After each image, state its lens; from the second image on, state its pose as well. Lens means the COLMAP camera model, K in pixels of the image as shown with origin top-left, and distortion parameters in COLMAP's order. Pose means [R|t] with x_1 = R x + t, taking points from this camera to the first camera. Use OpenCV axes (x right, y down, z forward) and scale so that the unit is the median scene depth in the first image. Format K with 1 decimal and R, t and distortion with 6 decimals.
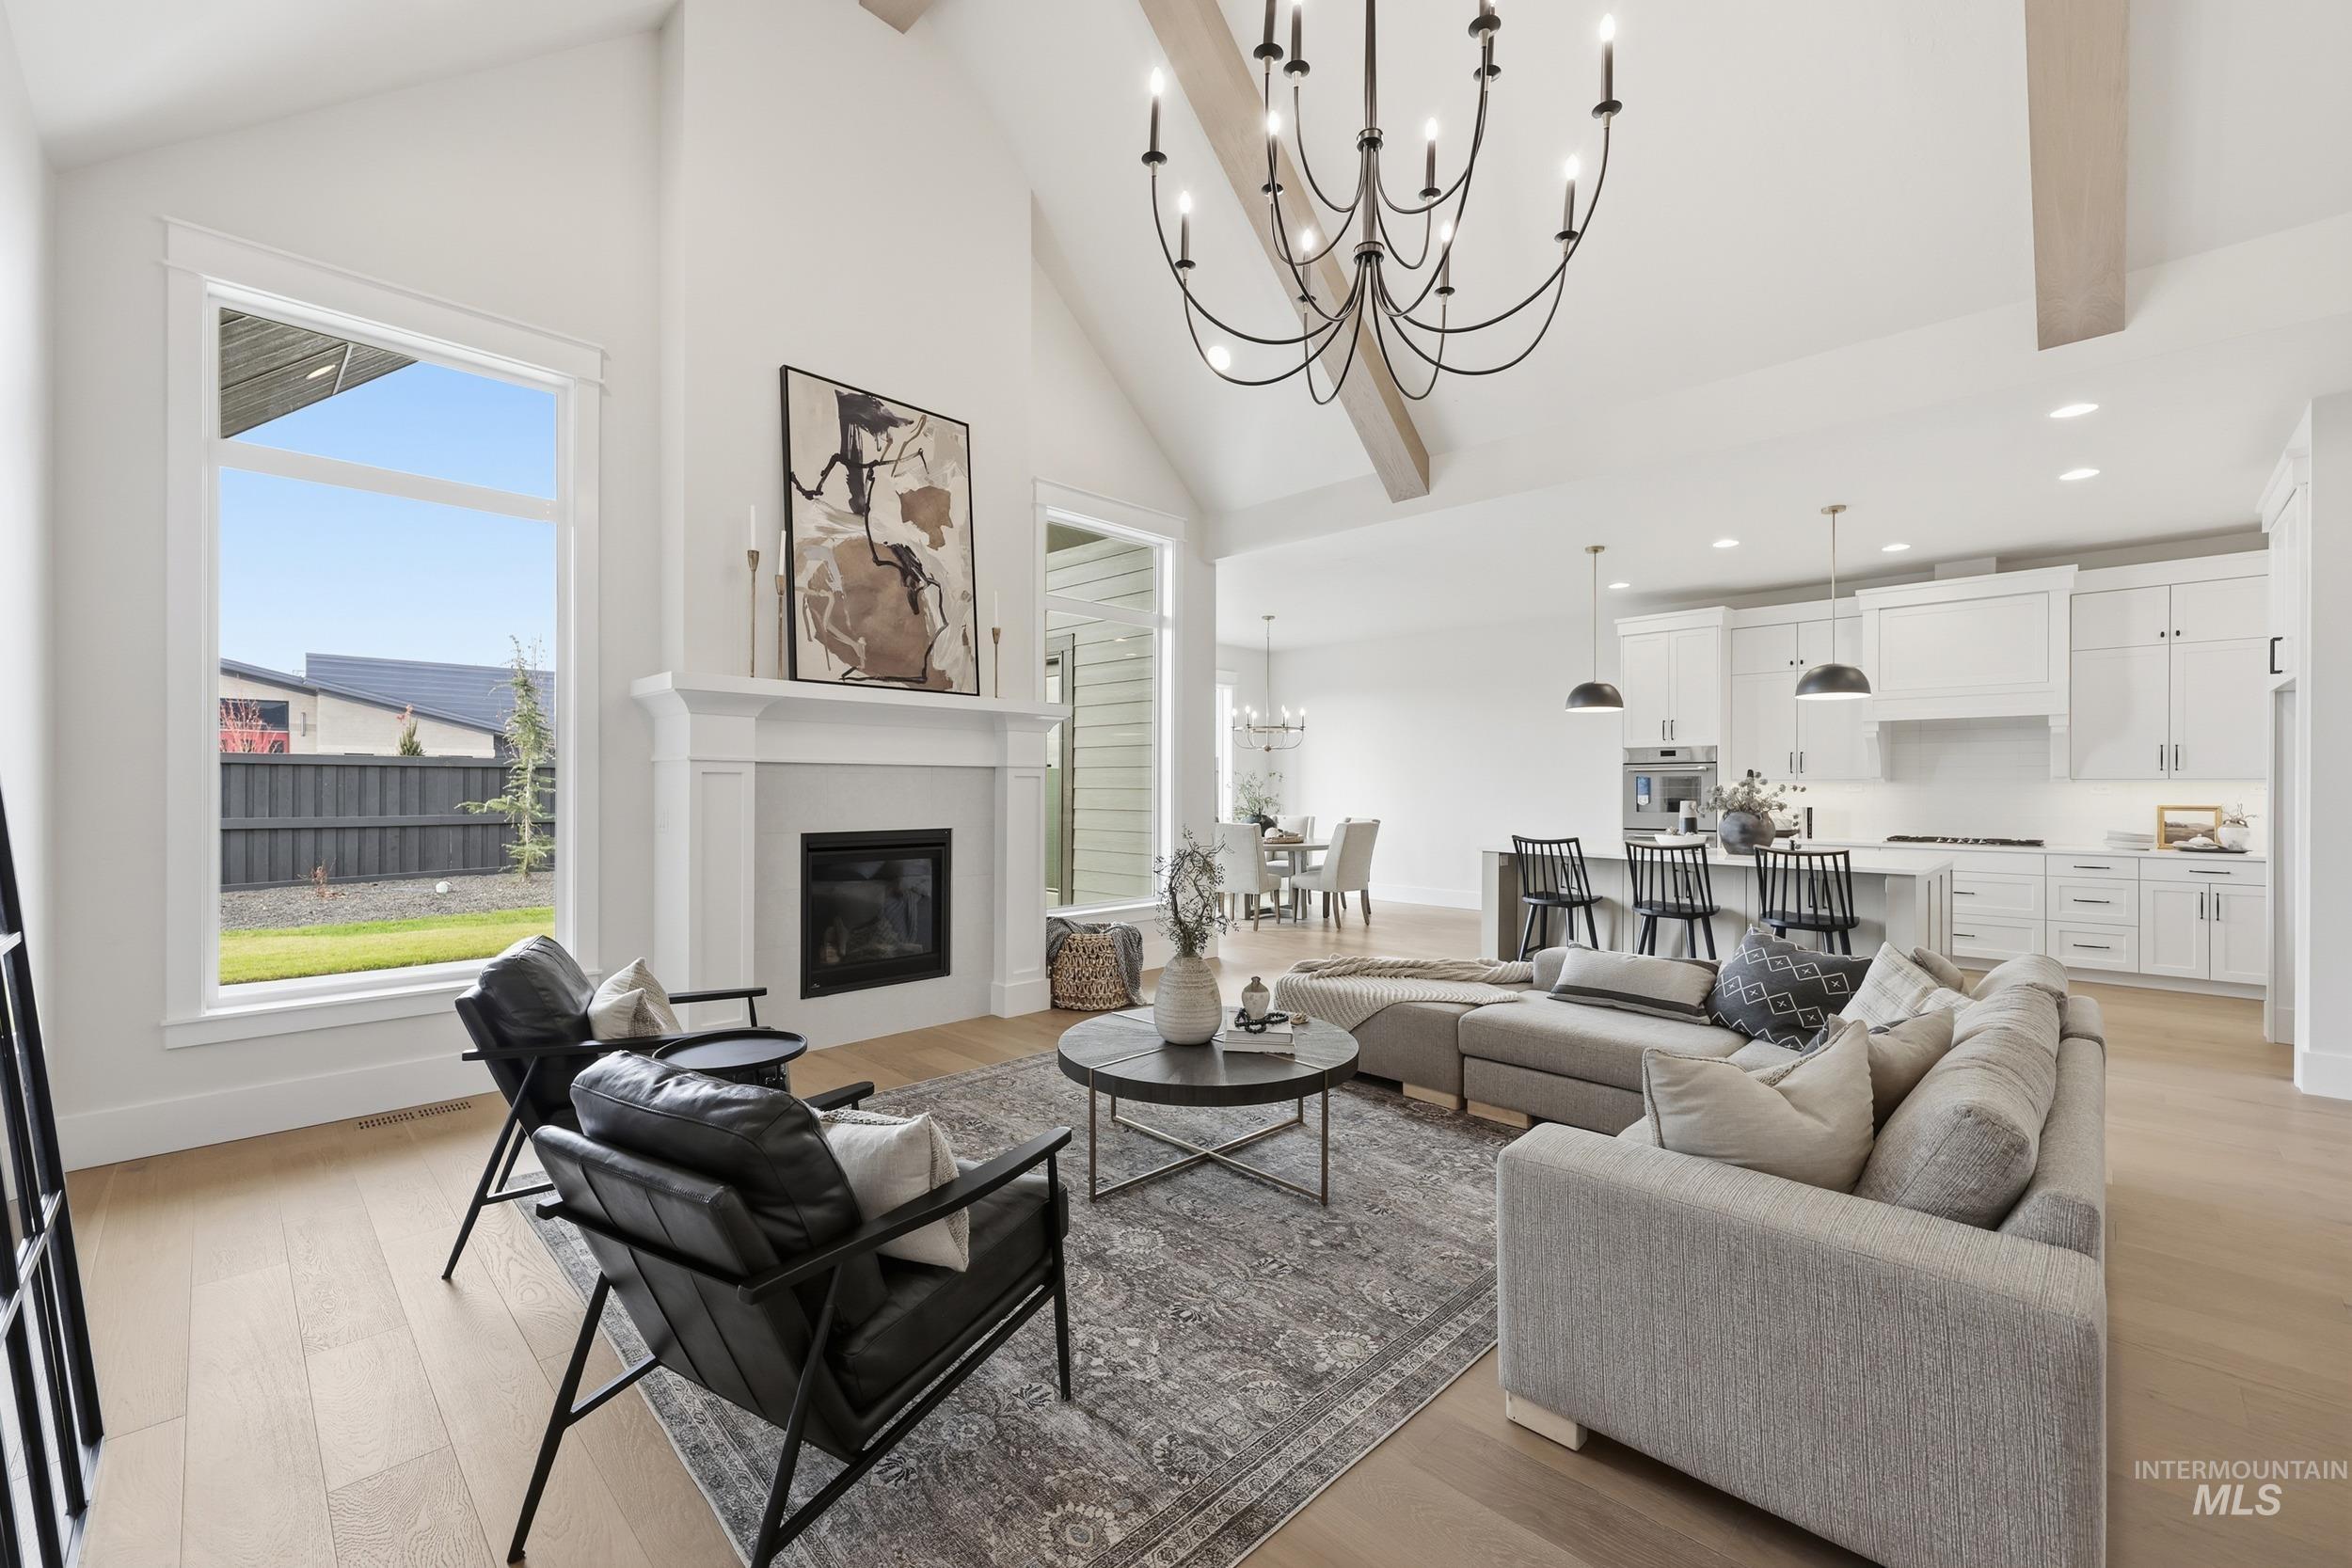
lens RADIAL K [[951.7, 0, 1180.1], [0, 951.7, 786.9], [0, 0, 1]] dist [0.002804, -0.002533]
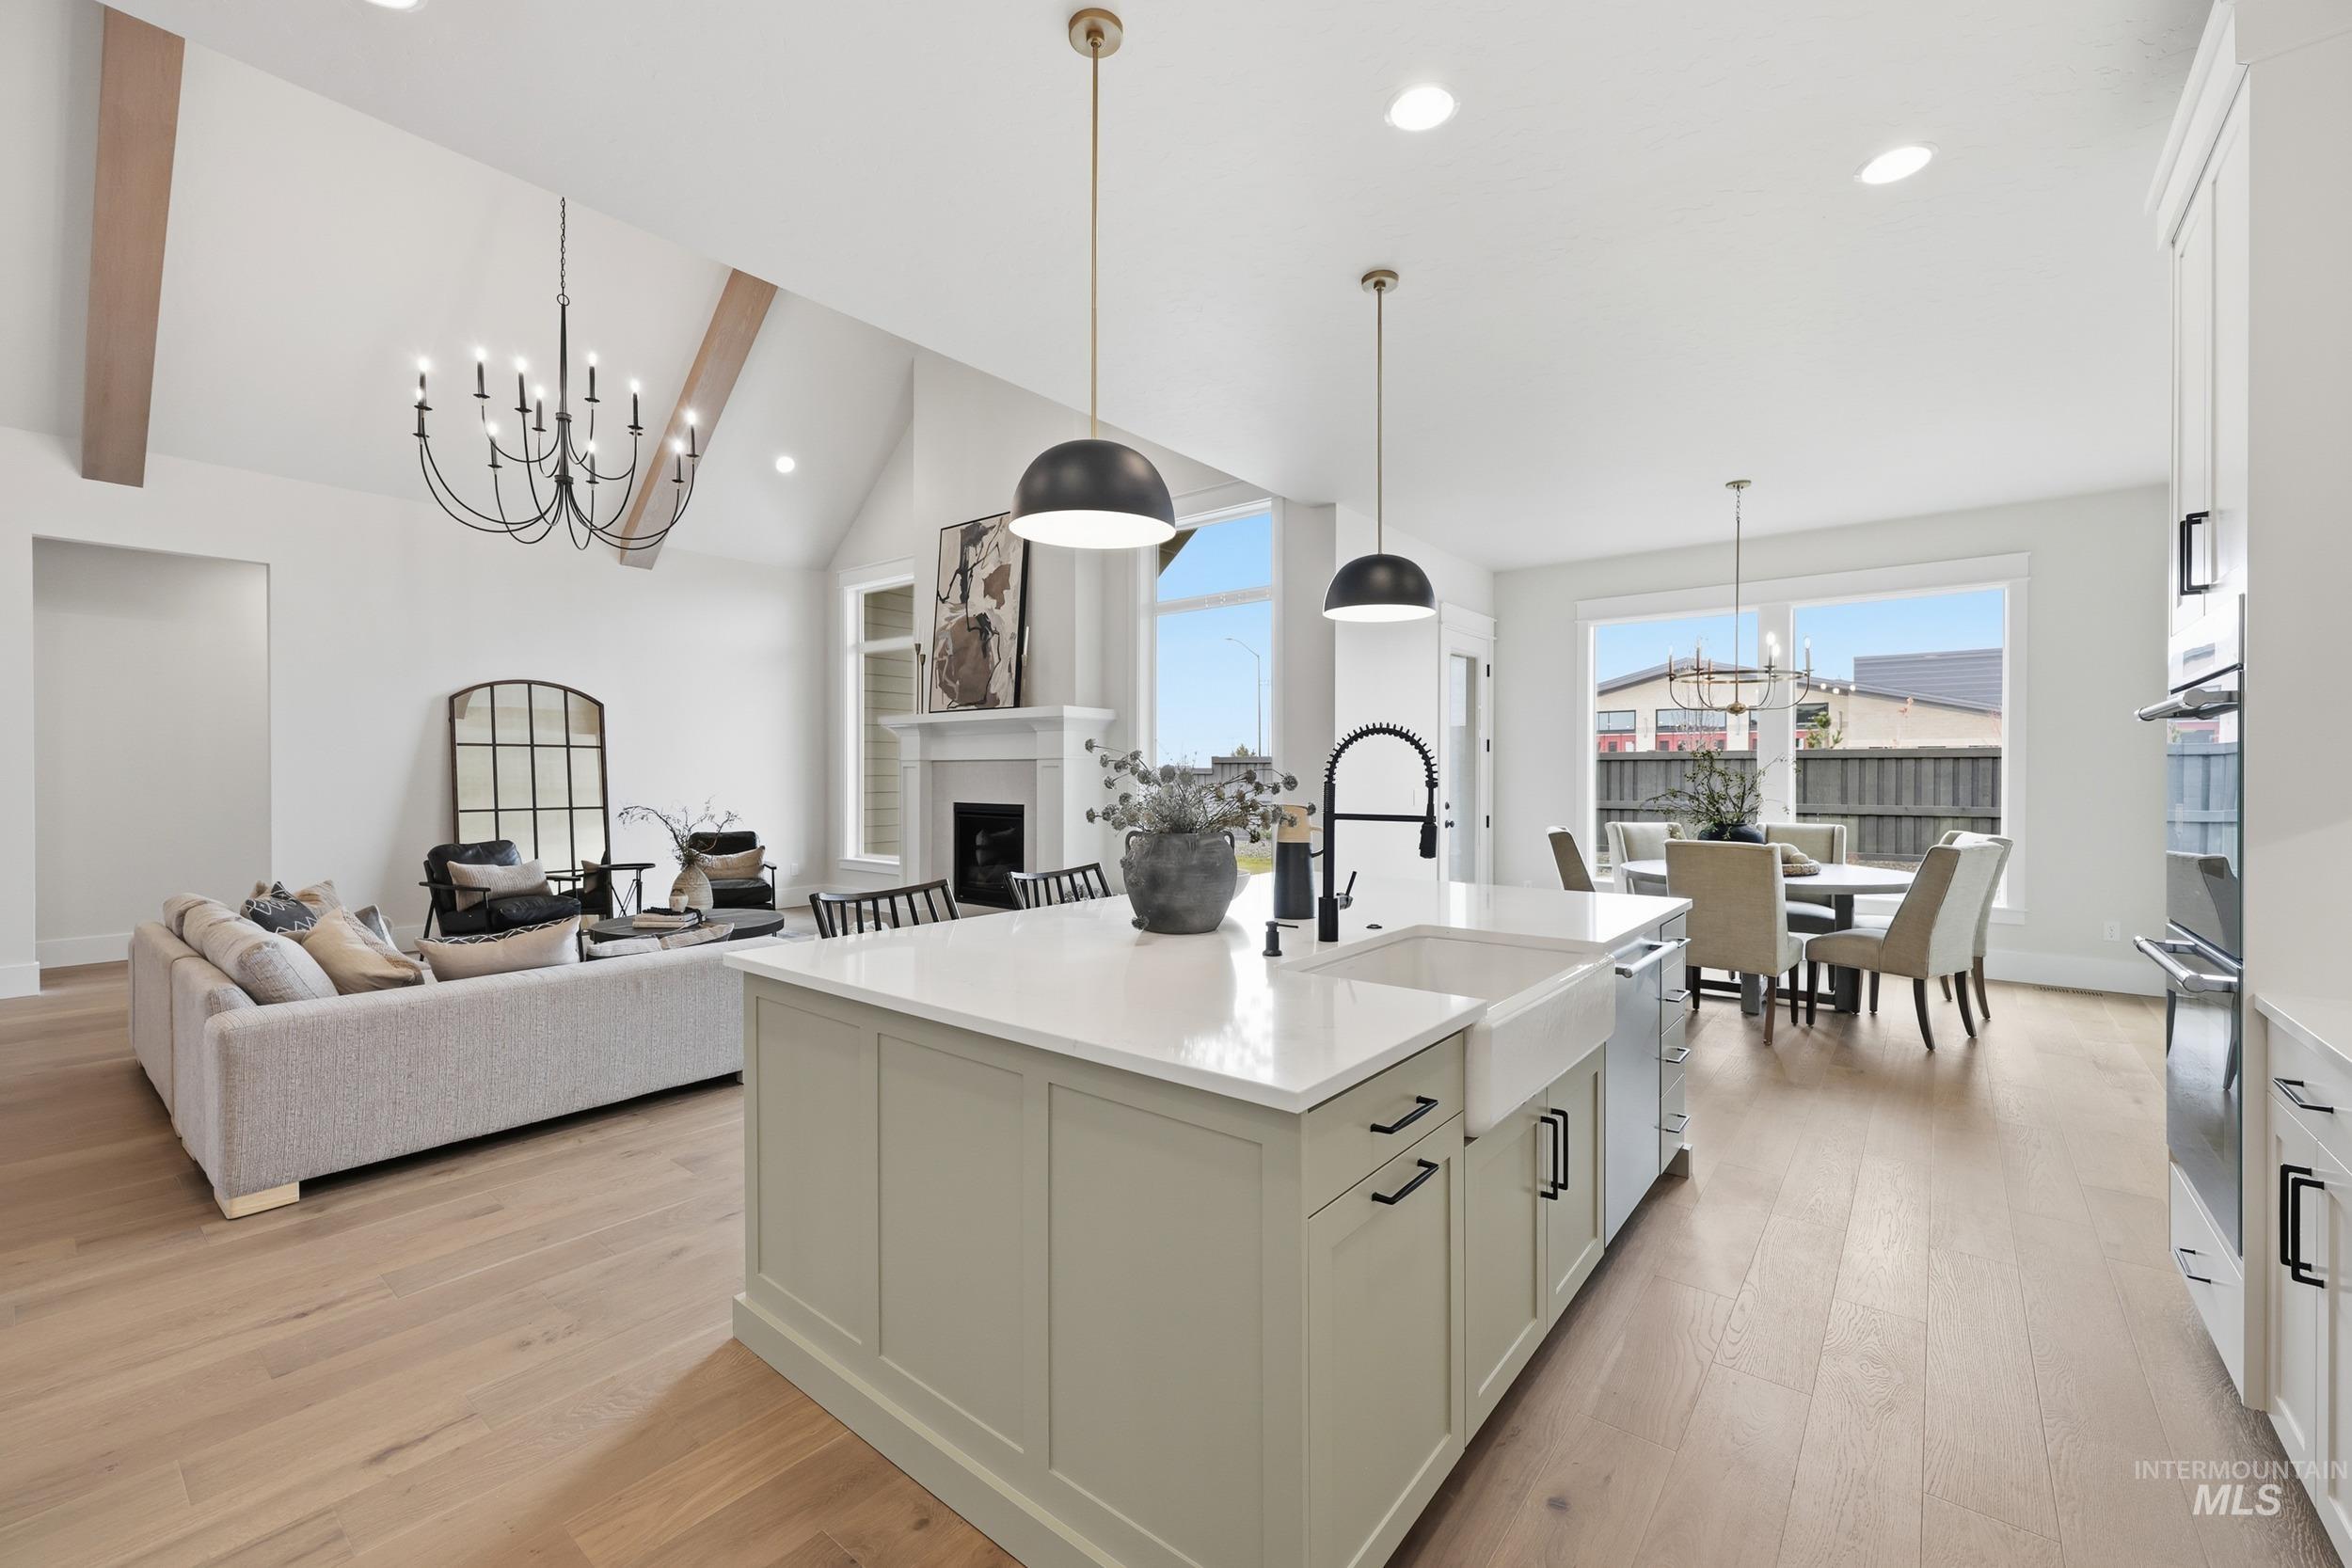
lens RADIAL K [[951.7, 0, 1165.5], [0, 951.7, 781.9], [0, 0, 1]] dist [0.002804, -0.002533]
pose [[0.094921, 0.006002, -0.995467, 1.204628], [-0.002523, 0.999980, 0.005789, 0.002099], [0.995482, 0.001962, 0.094935, 1.121344]]
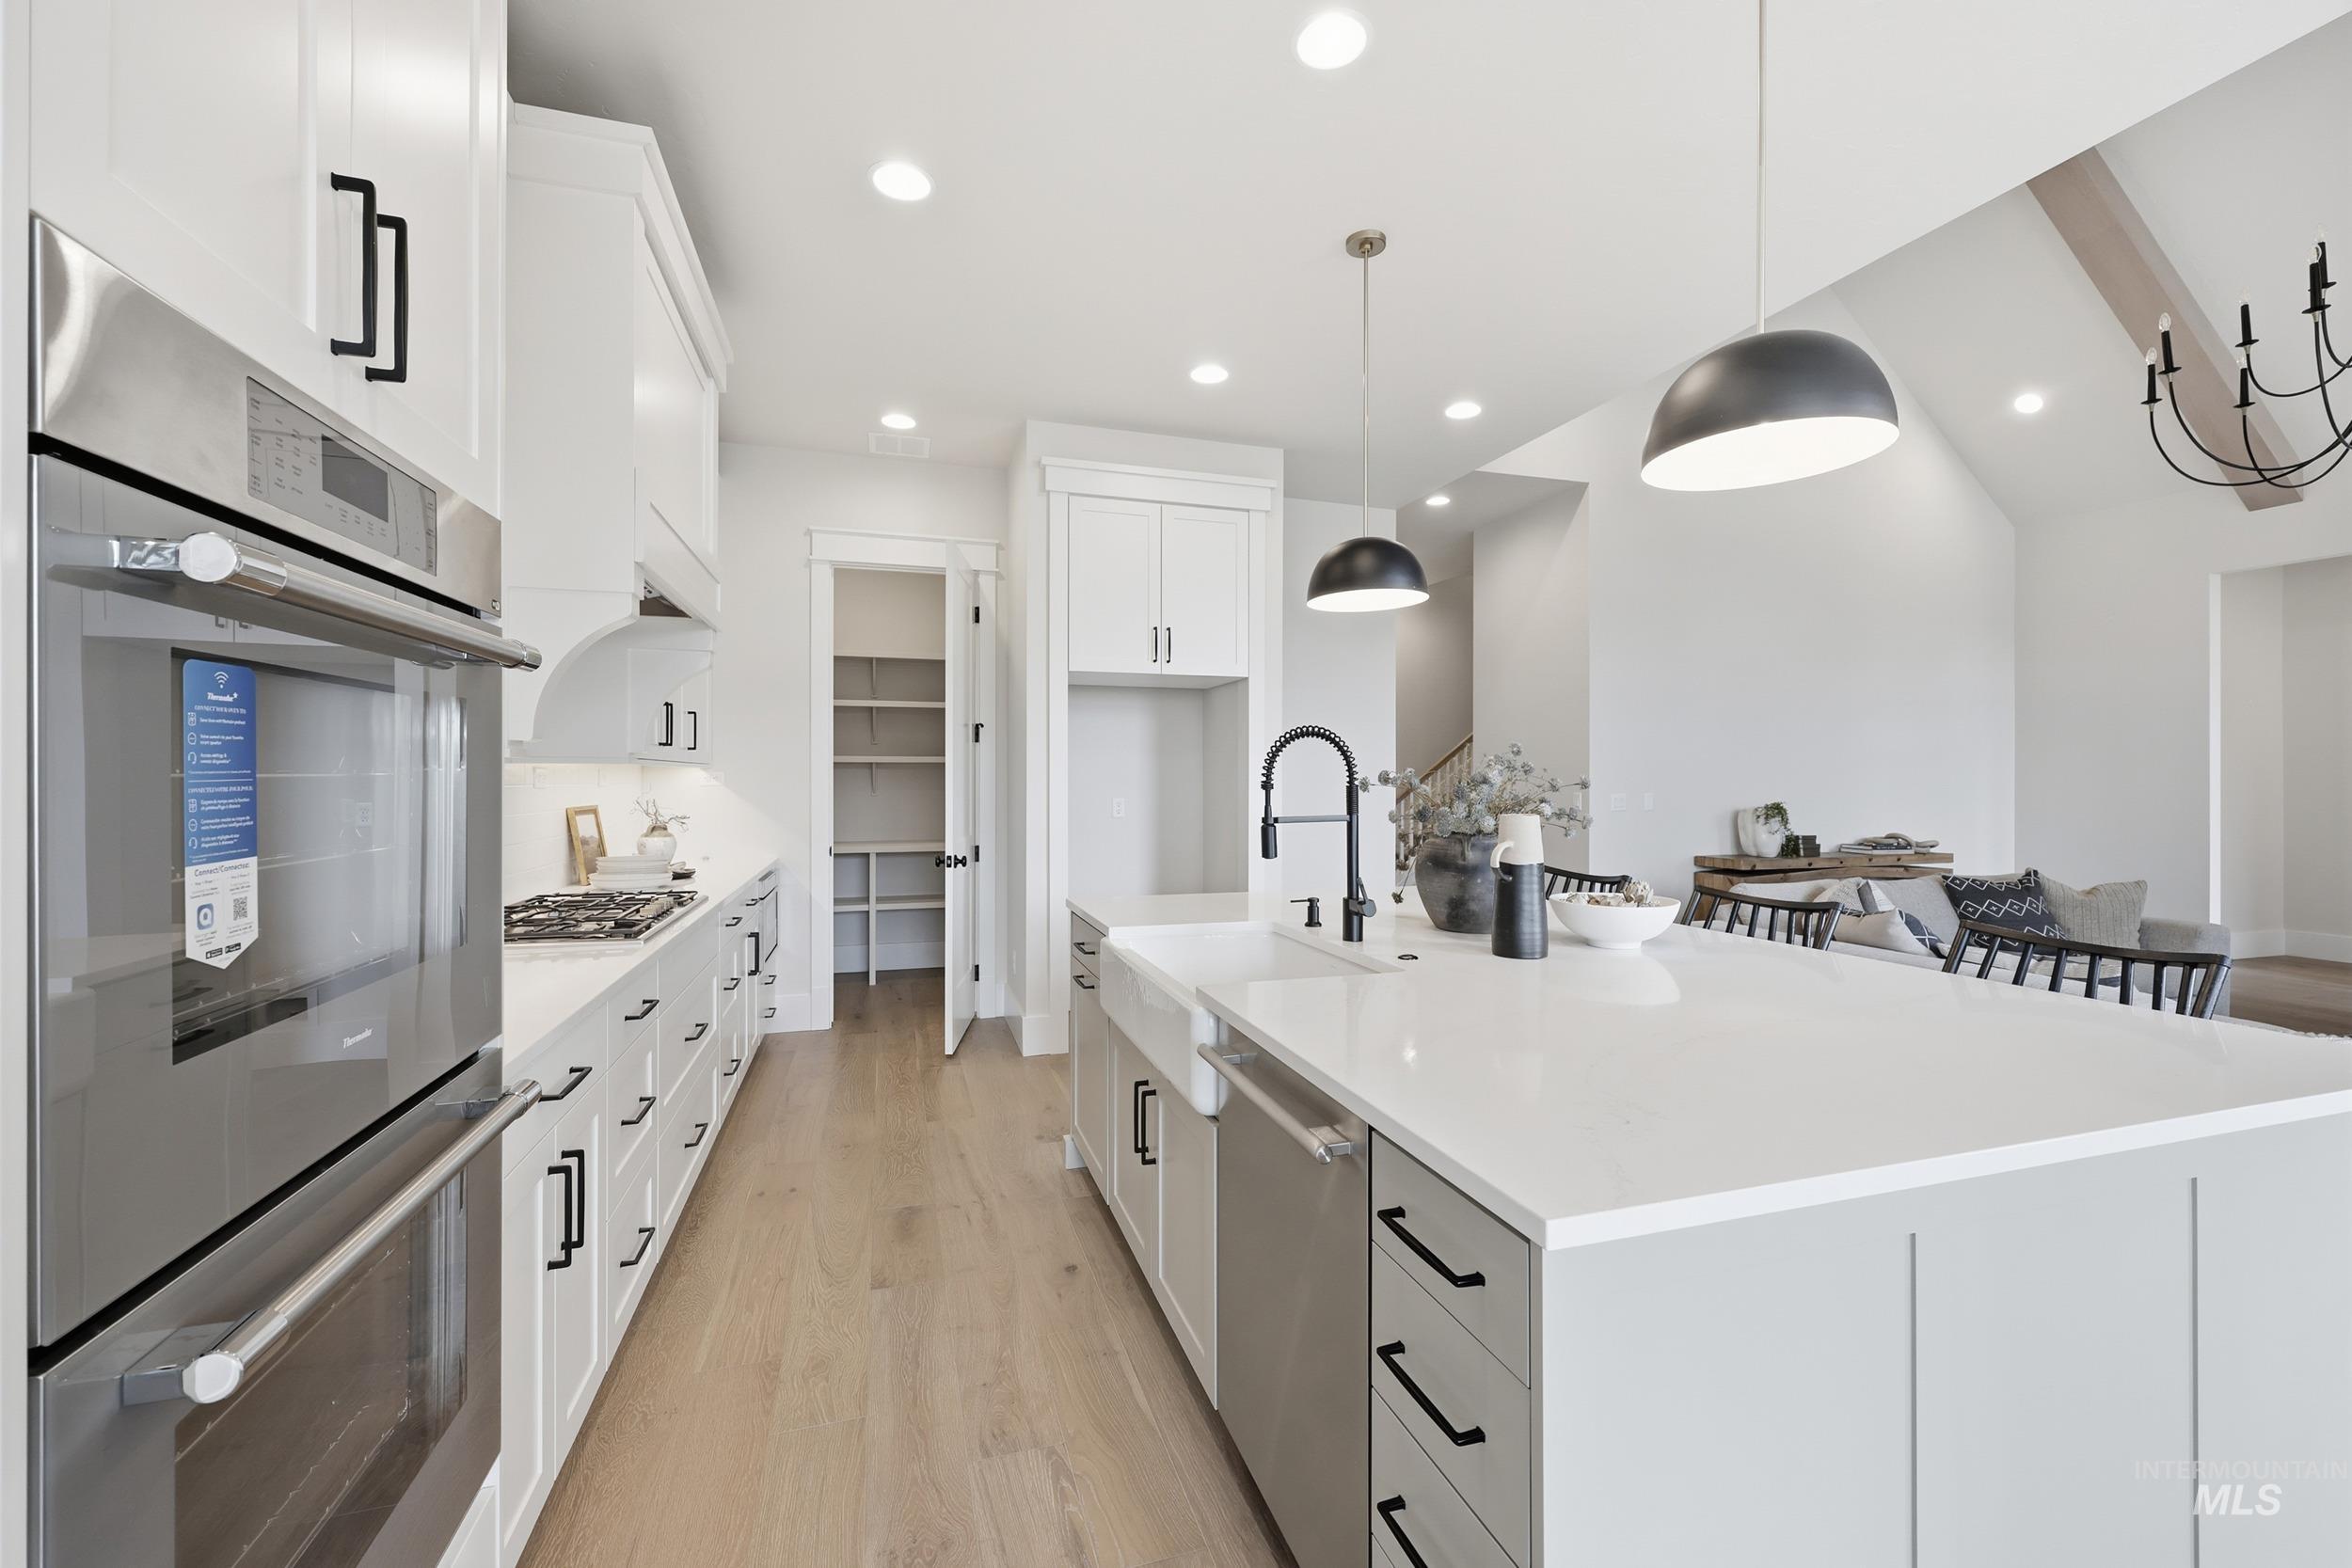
lens RADIAL K [[951.7, 0, 1178.1], [0, 951.7, 780.0], [0, 0, 1]] dist [0.002804, -0.002533]
pose [[-0.878355, -0.002781, 0.478001, 0.594374], [0.000362, 0.999979, 0.006483, -0.000670], [-0.478009, 0.005867, -0.878336, 1.716228]]
